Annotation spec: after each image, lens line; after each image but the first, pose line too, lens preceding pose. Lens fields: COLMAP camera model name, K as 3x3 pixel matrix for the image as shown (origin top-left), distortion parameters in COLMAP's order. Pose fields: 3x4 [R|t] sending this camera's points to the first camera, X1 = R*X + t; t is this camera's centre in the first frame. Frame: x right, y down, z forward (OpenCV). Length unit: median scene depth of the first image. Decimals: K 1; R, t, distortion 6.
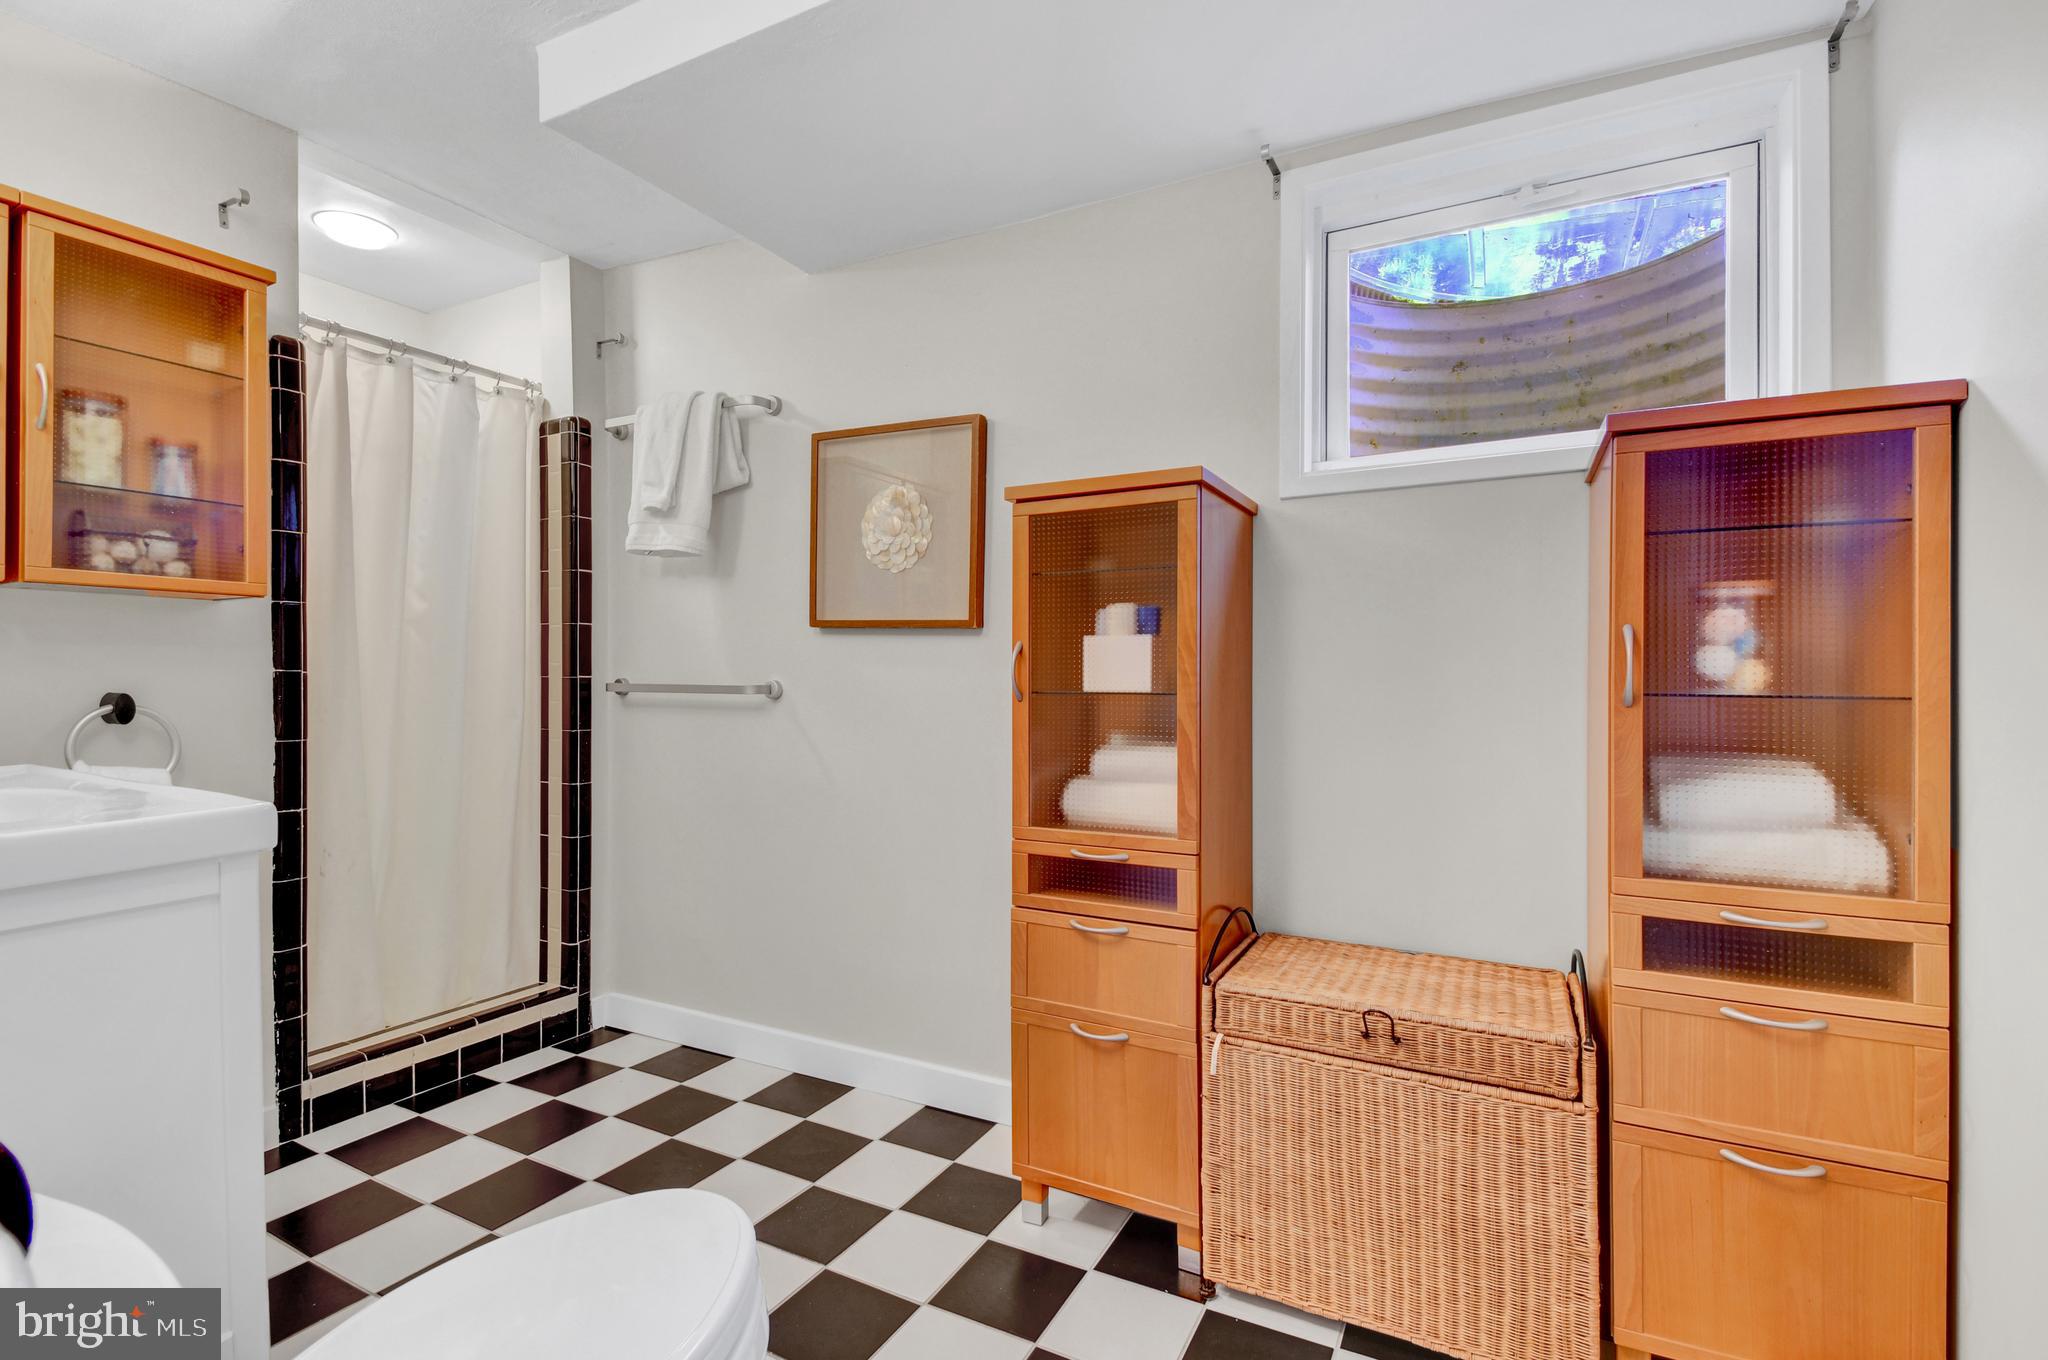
lens RADIAL K [[920.4, 0, 1028.0], [0, 920.4, 675.3], [0, 0, 1]] dist [0.025426, -0.021284]
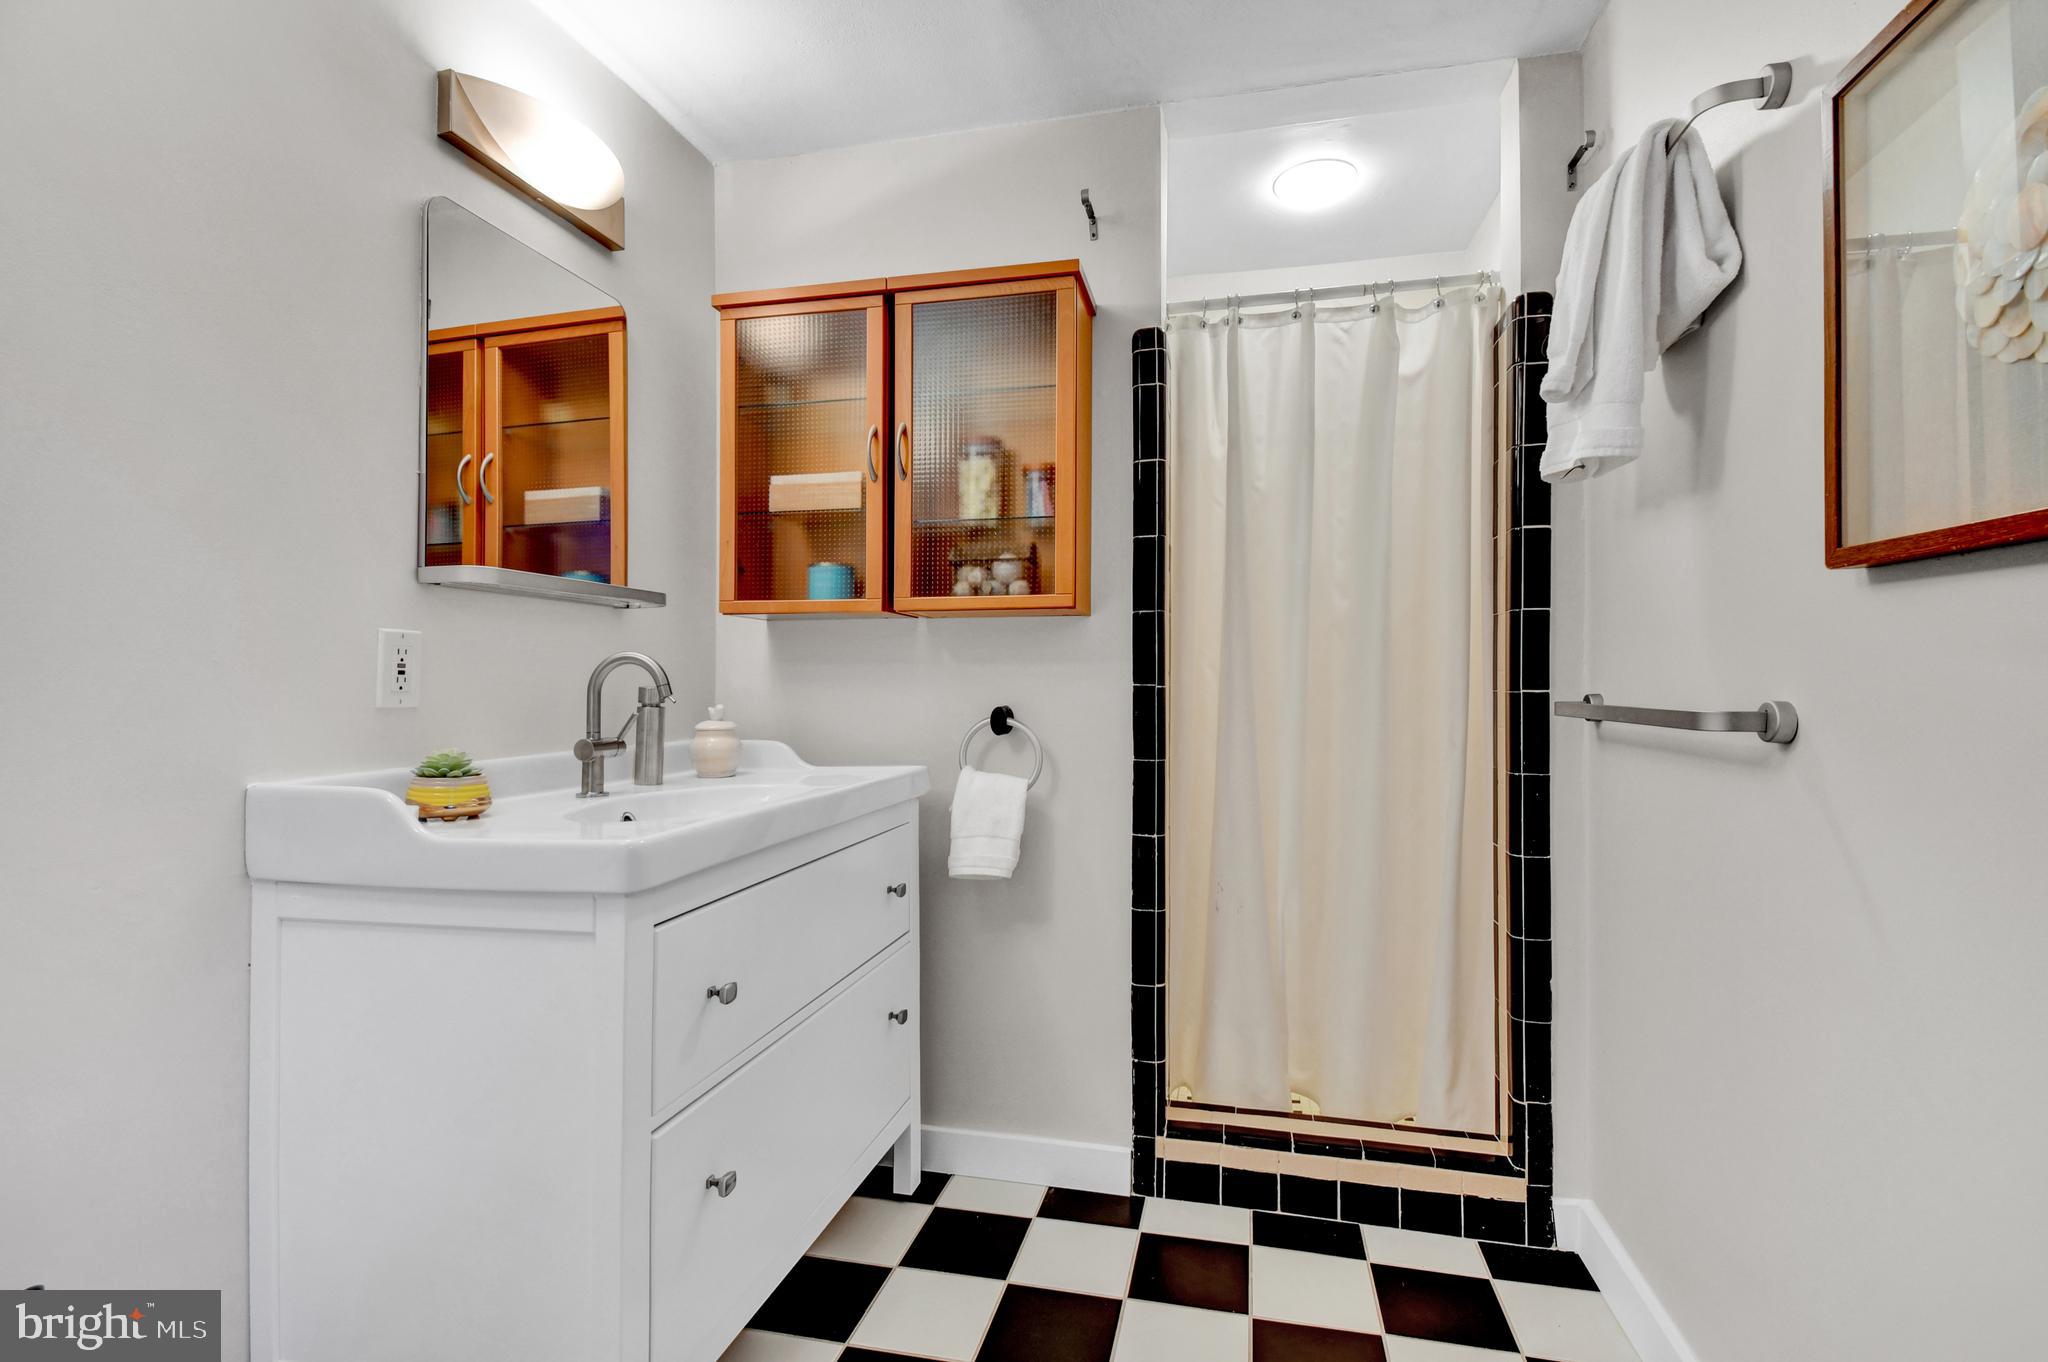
lens RADIAL K [[920.4, 0, 1034.6], [0, 920.4, 678.9], [0, 0, 1]] dist [0.025426, -0.021284]
pose [[0.262750, -0.010000, -0.964812, 0.059806], [0.003014, 0.999950, -0.009544, -0.002066], [0.964859, -0.000401, 0.262767, 0.570220]]
